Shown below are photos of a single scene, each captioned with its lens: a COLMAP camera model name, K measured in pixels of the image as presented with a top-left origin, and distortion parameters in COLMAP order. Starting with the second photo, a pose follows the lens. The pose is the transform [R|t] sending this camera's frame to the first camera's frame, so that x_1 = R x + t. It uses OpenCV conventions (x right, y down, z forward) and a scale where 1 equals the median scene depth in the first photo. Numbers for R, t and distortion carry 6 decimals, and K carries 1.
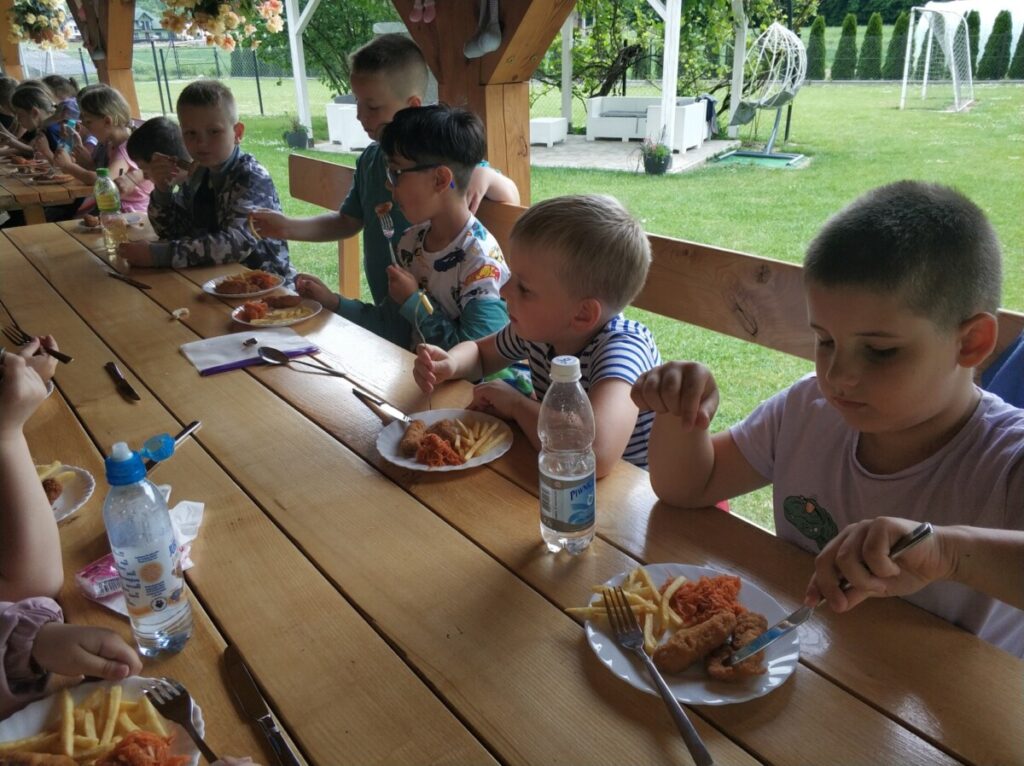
lens RADIAL K [[798.3, 0, 512.0], [0, 798.3, 383.0], [0, 0, 1]] dist [-0.019897, 0.012400]
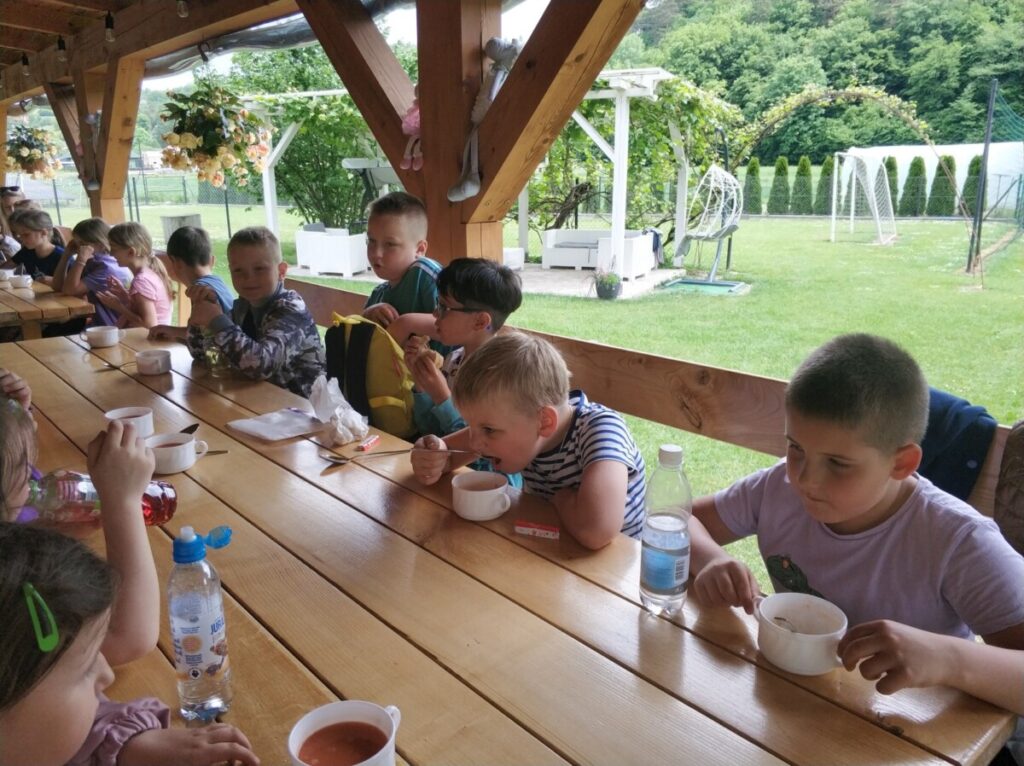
lens RADIAL K [[801.3, 0, 512.0], [0, 801.3, 383.0], [0, 0, 1]] dist [0.086967, -0.192349]
pose [[0.998288, 0.002511, 0.058438, -0.009156], [0.006366, 0.988479, -0.151224, 0.009637], [-0.058144, 0.151337, 0.986771, -0.035512]]
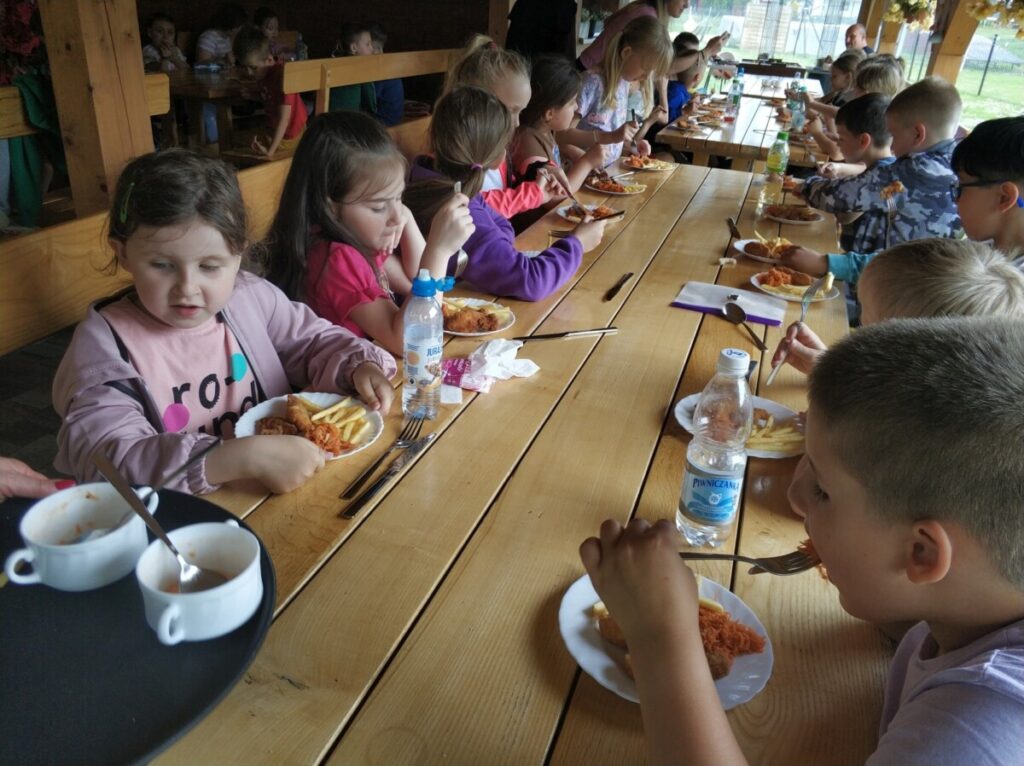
lens RADIAL K [[798.3, 0, 512.0], [0, 798.3, 383.0], [0, 0, 1]] dist [-0.019897, 0.012400]
pose [[0.515913, 0.399078, -0.758004, 0.079232], [-0.384820, 0.898517, 0.211140, -0.011732], [0.765341, 0.182765, 0.617130, 0.018425]]
